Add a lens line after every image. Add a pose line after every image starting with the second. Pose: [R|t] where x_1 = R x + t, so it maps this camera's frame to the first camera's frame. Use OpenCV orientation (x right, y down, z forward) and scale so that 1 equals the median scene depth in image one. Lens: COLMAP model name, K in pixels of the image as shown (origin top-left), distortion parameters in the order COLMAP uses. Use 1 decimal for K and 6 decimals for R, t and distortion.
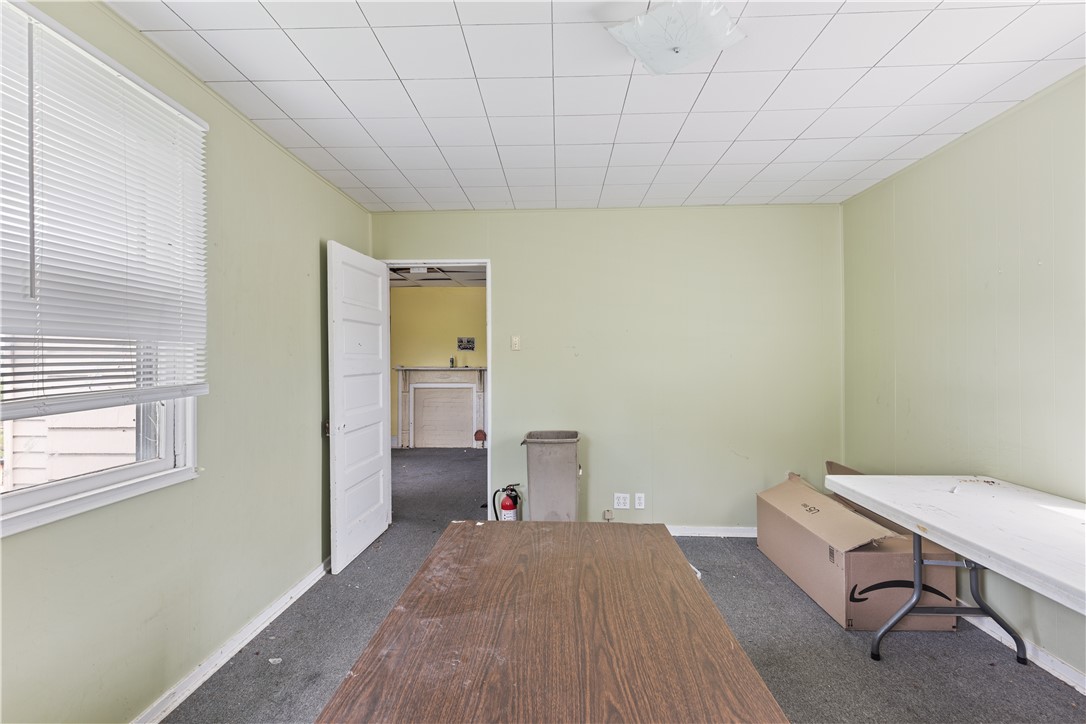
lens RADIAL K [[496.5, 0, 540.7], [0, 496.5, 358.9], [0, 0, 1]] dist [0.003742, -0.000045]
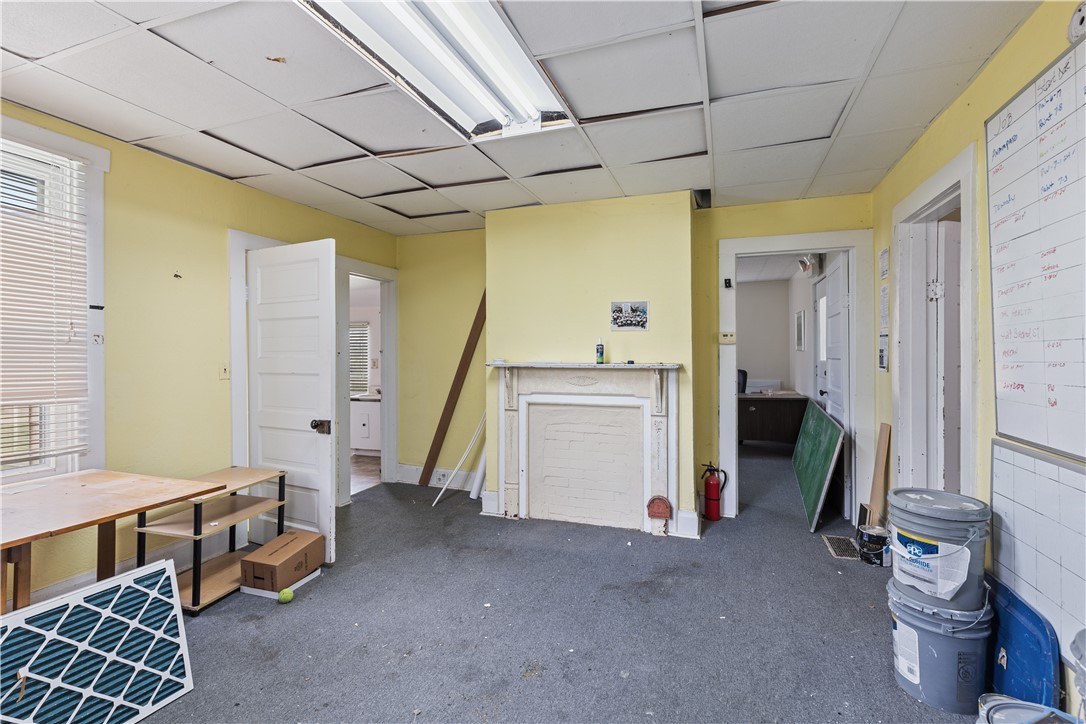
lens RADIAL K [[496.5, 0, 537.1], [0, 496.5, 354.5], [0, 0, 1]] dist [0.003742, -0.000045]
pose [[0.949566, 0.000577, -0.313568, -0.084103], [0.000451, 0.999995, 0.003206, 0.006718], [0.313568, -0.003186, 0.949560, 0.515174]]
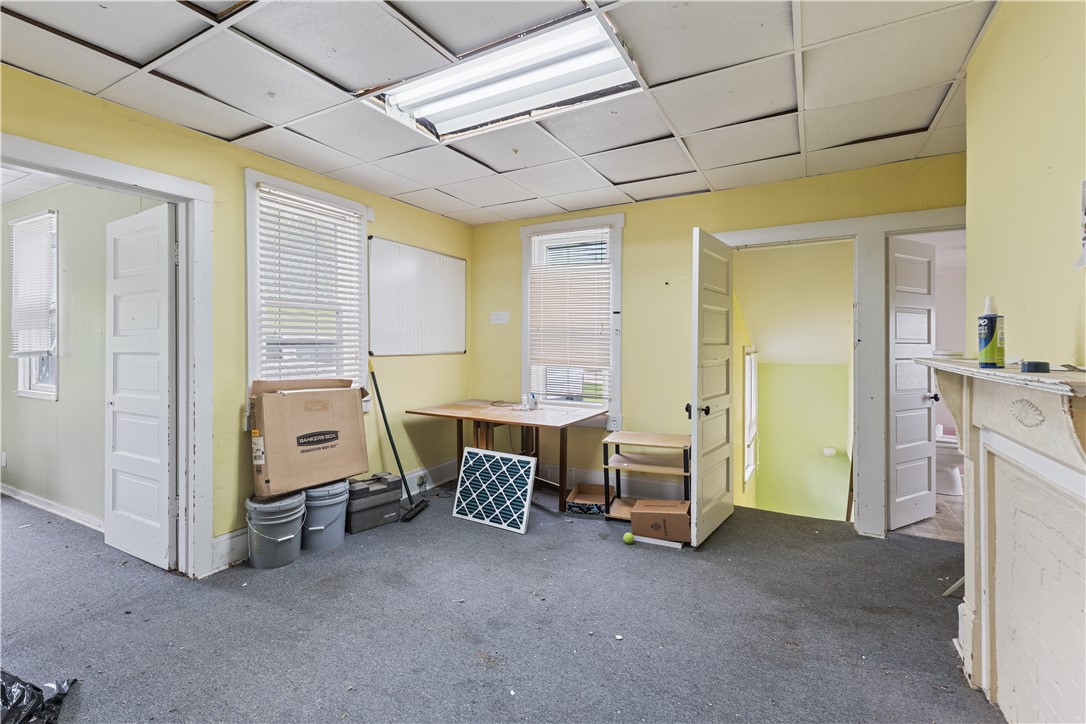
lens RADIAL K [[496.5, 0, 537.1], [0, 496.5, 342.8], [0, 0, 1]] dist [0.003742, -0.000045]
pose [[-0.462627, 0.001732, -0.886552, 0.058440], [-0.000436, 0.999998, 0.002181, 0.008096], [0.886553, 0.001395, -0.462625, 0.931195]]
